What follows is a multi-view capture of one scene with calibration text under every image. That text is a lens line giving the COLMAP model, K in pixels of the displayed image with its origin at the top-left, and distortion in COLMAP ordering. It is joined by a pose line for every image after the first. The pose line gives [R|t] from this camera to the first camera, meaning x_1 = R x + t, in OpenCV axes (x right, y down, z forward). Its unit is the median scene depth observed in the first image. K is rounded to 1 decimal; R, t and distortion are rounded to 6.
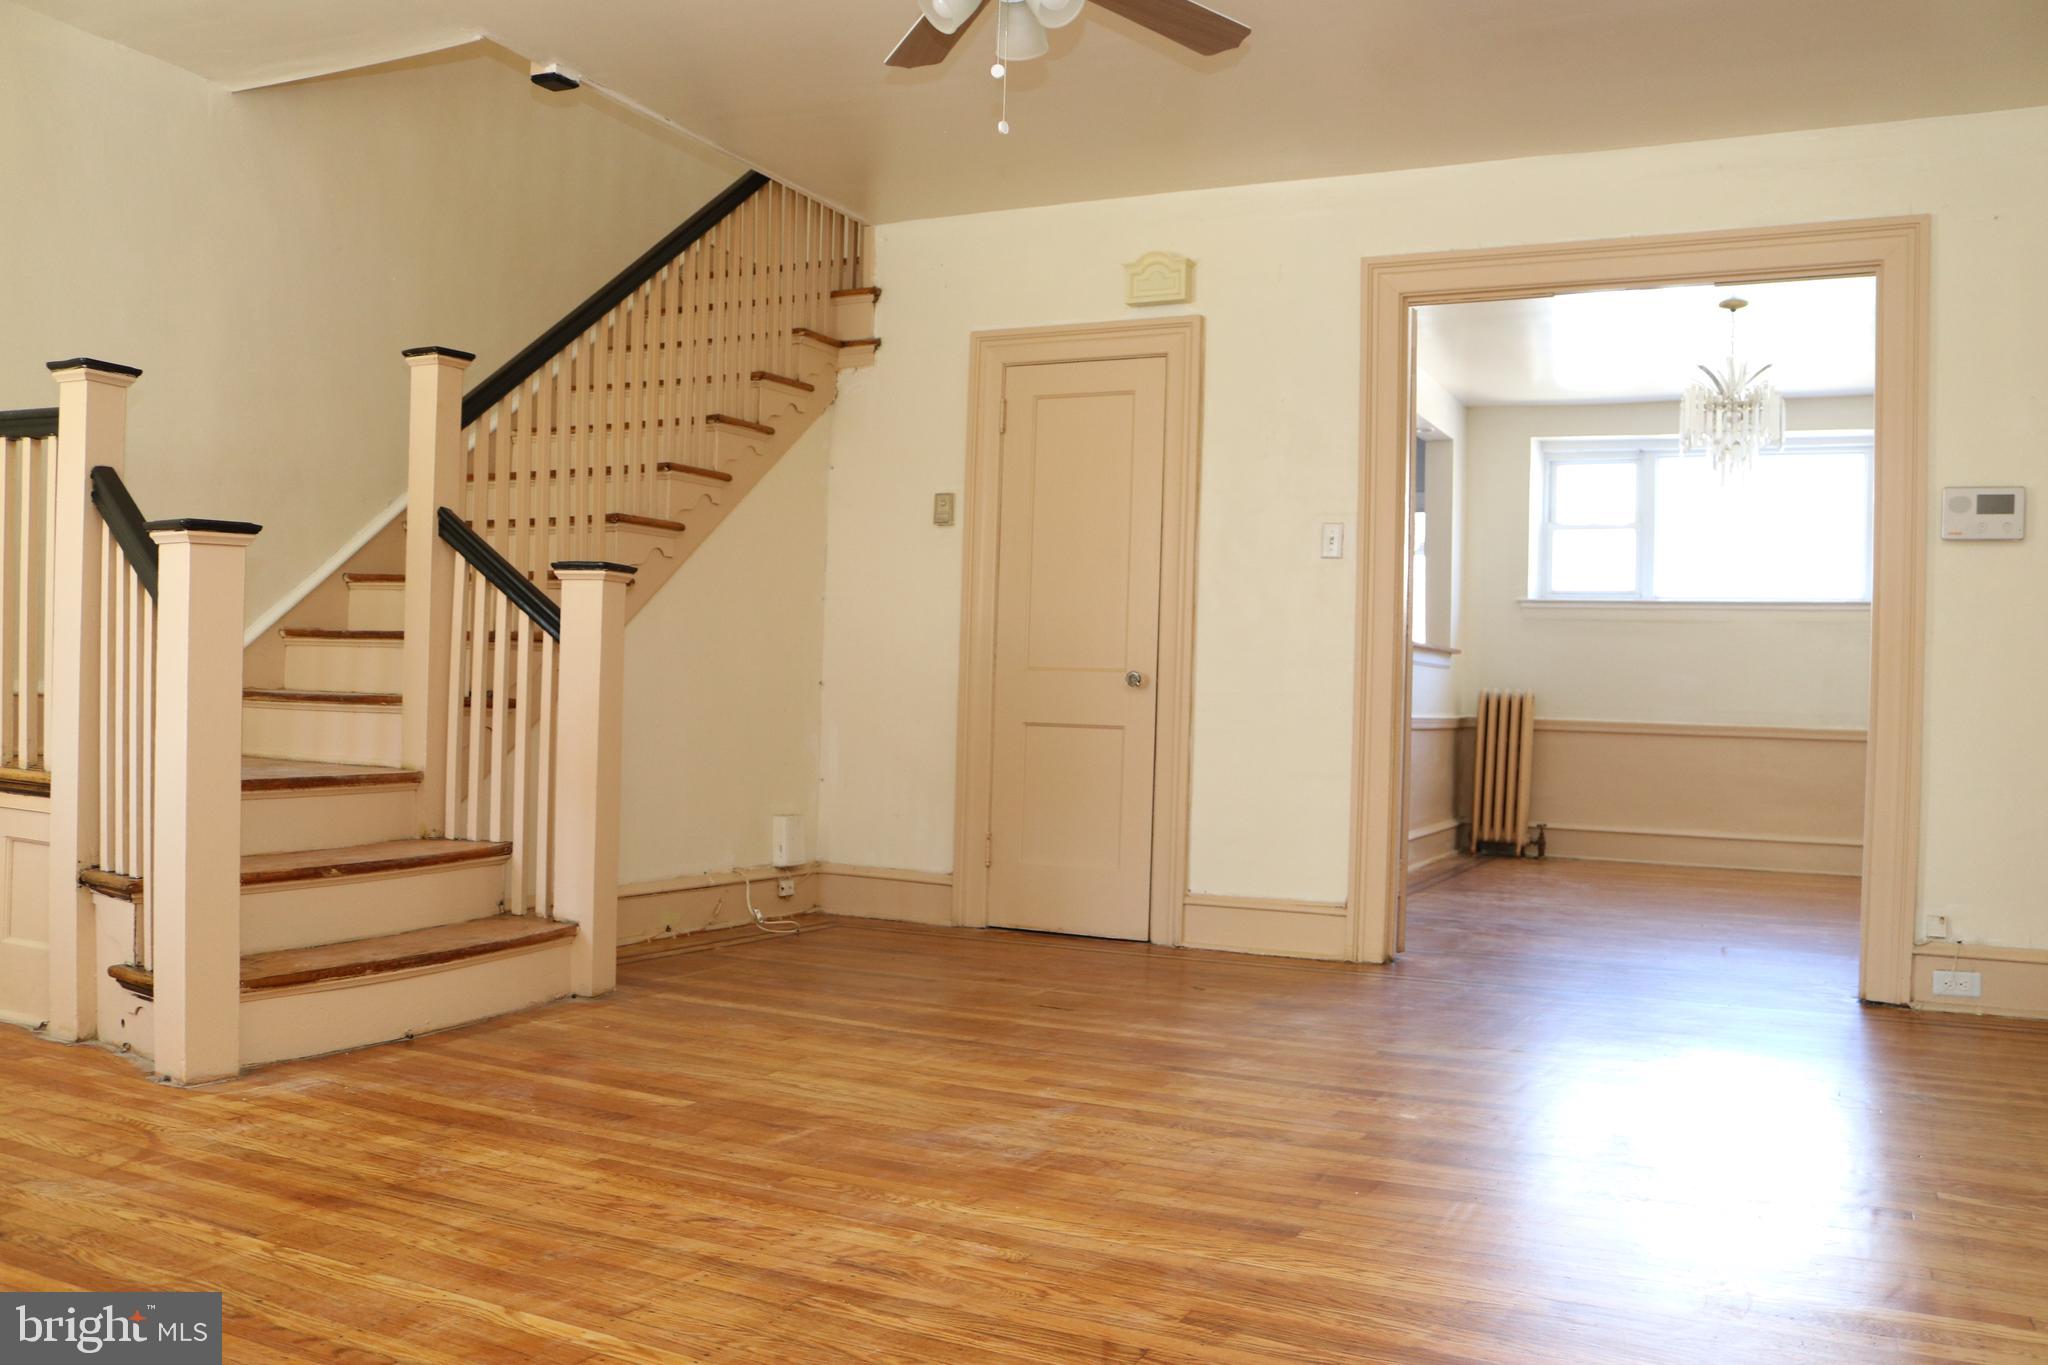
lens RADIAL K [[1717.8, 0, 1010.4], [0, 1717.8, 685.3], [0, 0, 1]] dist [-0.136742, 0.088503]
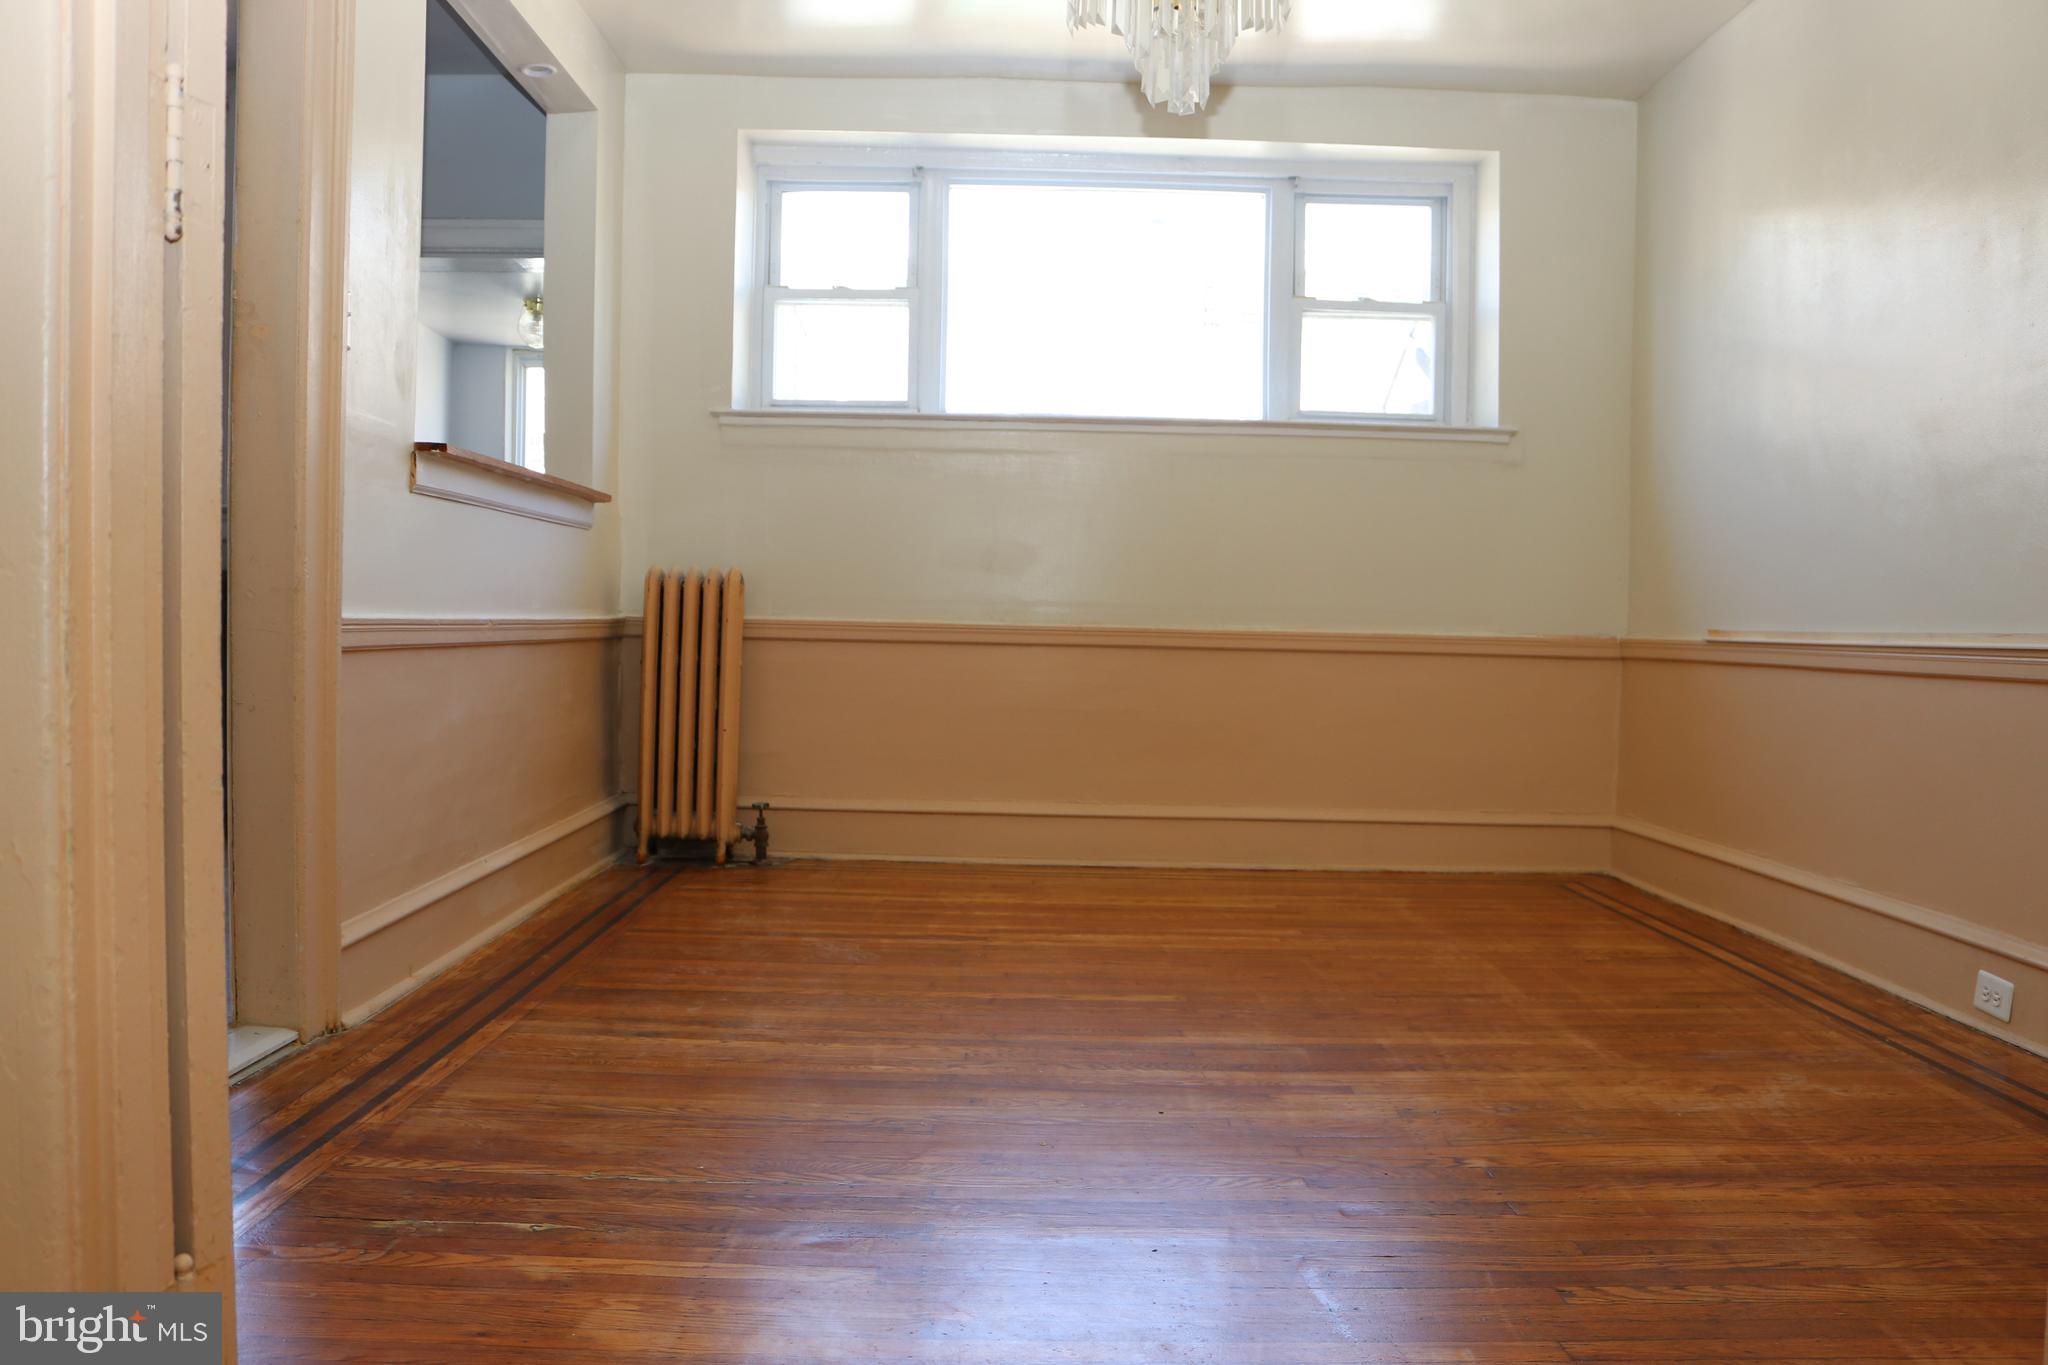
lens RADIAL K [[1717.8, 0, 1026.6], [0, 1717.8, 693.6], [0, 0, 1]] dist [-0.136742, 0.088503]
pose [[0.889638, -0.033591, 0.455429, 0.211270], [0.003932, 0.997818, 0.065914, 0.012243], [-0.456649, -0.056849, 0.887829, 0.719919]]
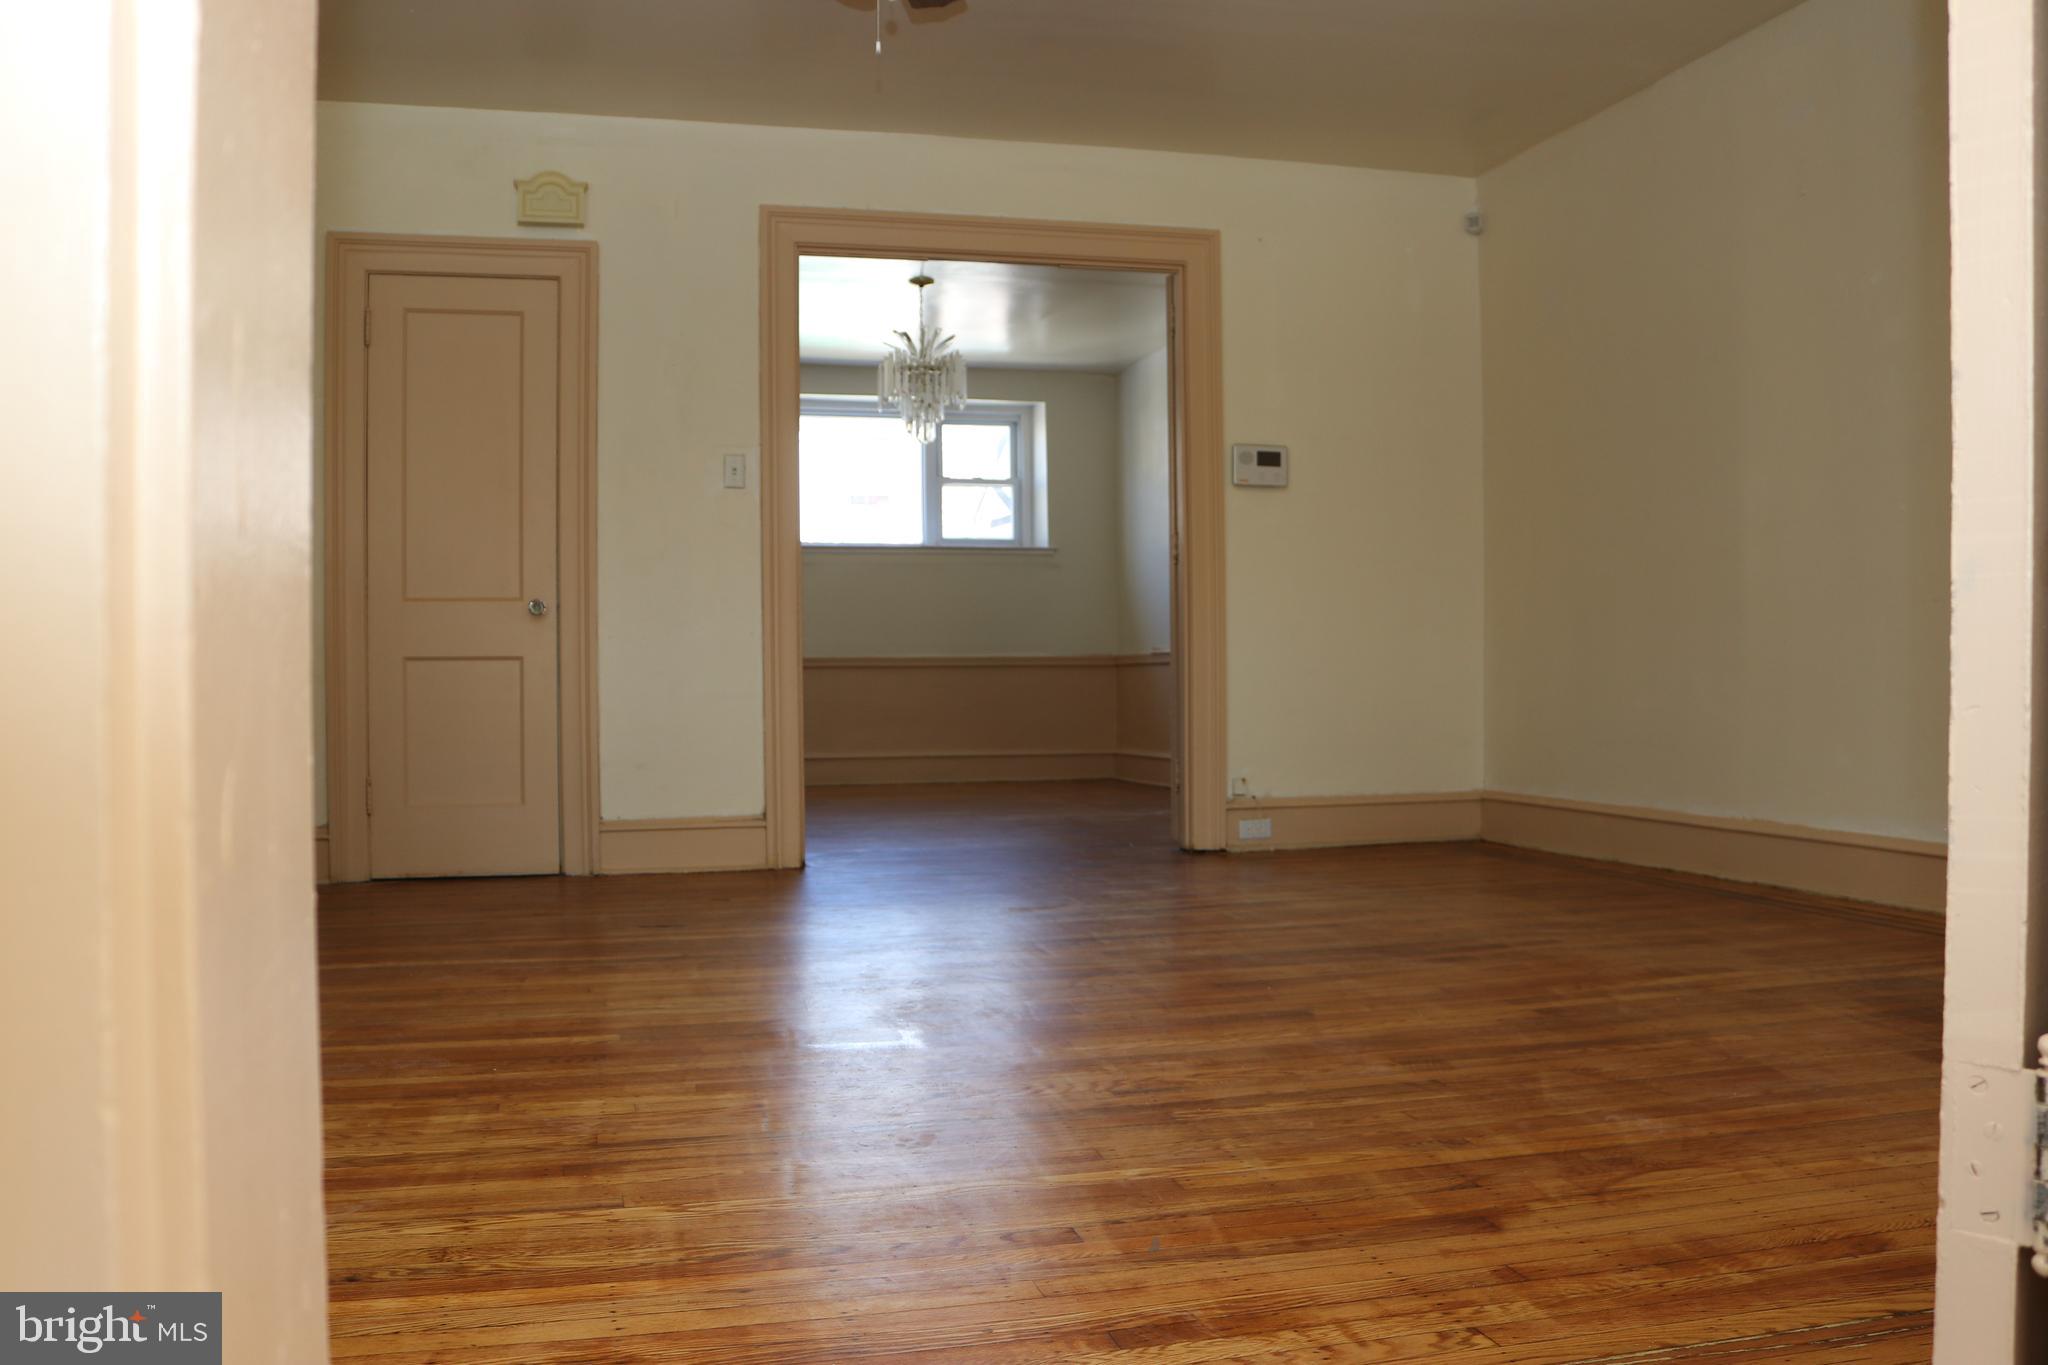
lens RADIAL K [[1717.8, 0, 1026.2], [0, 1717.8, 678.3], [0, 0, 1]] dist [-0.136742, 0.088503]
pose [[0.753446, -0.037178, 0.656458, -0.341057], [0.025725, 0.999303, 0.027069, 0.017009], [-0.657007, -0.003508, 0.753877, 0.084119]]
